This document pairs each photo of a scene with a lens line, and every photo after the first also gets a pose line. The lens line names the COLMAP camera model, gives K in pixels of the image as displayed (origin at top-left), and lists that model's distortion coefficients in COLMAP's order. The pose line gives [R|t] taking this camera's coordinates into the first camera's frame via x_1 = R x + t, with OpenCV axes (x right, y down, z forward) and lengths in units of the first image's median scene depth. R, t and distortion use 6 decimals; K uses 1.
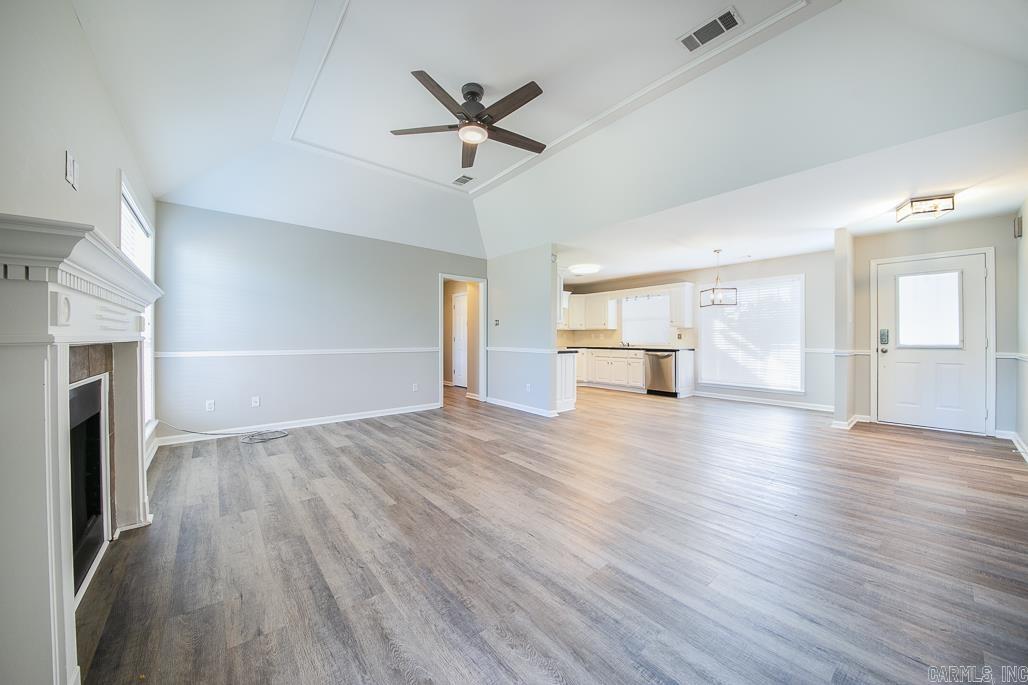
lens RADIAL K [[360.8, 0, 507.7], [0, 360.8, 344.5], [0, 0, 1]] dist [-0.003886, -0.005036]
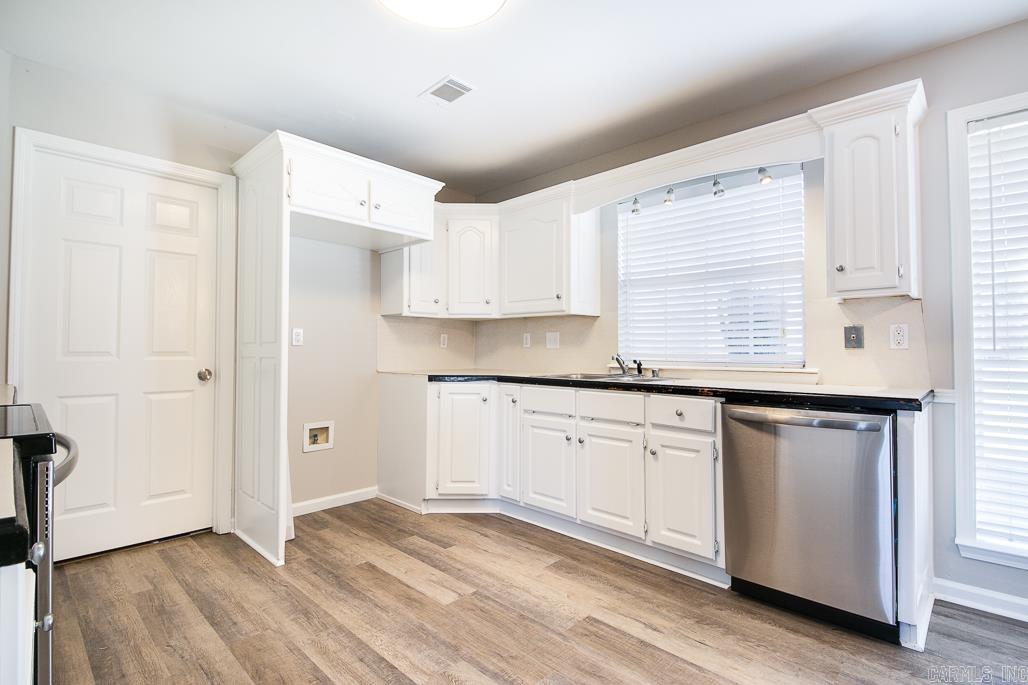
lens RADIAL K [[486.8, 0, 513.7], [0, 486.8, 337.2], [0, 0, 1]] dist [0.017950, -0.009344]
pose [[0.992392, 0.005142, 0.123013, 0.218026], [-0.000321, 0.999232, -0.039181, -0.010020], [-0.123121, 0.038844, 0.991631, 0.726904]]
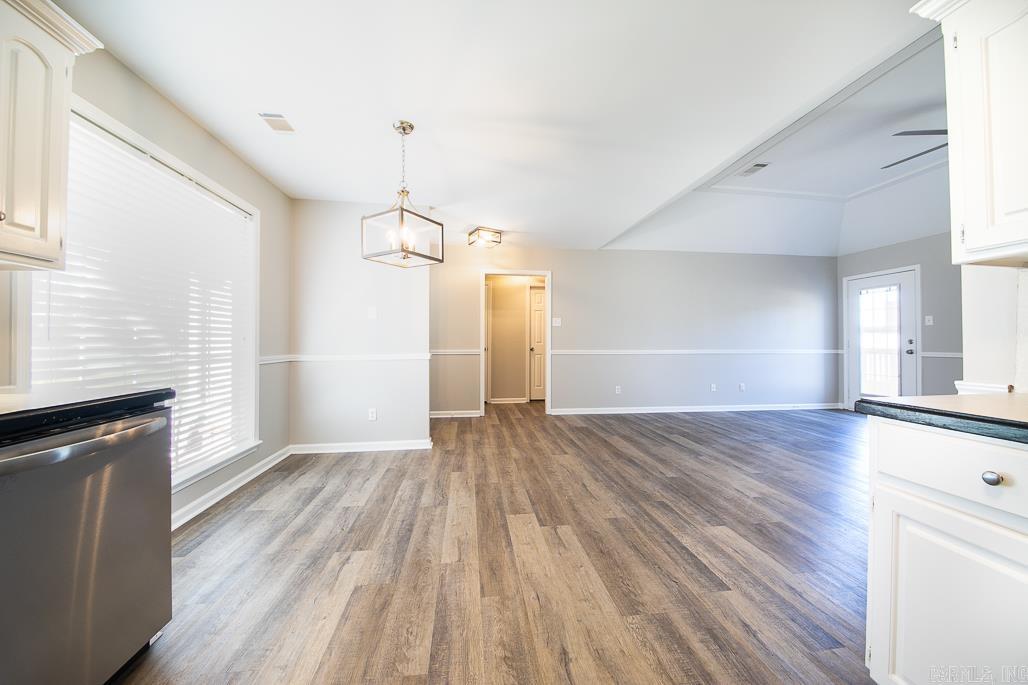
lens RADIAL K [[360.8, 0, 512.2], [0, 360.8, 338.5], [0, 0, 1]] dist [-0.003886, -0.005036]
pose [[-0.848252, 0.000102, 0.529593, 0.202436], [0.003120, 0.999984, 0.004804, -0.014243], [-0.529583, 0.005727, -0.848239, 1.012344]]
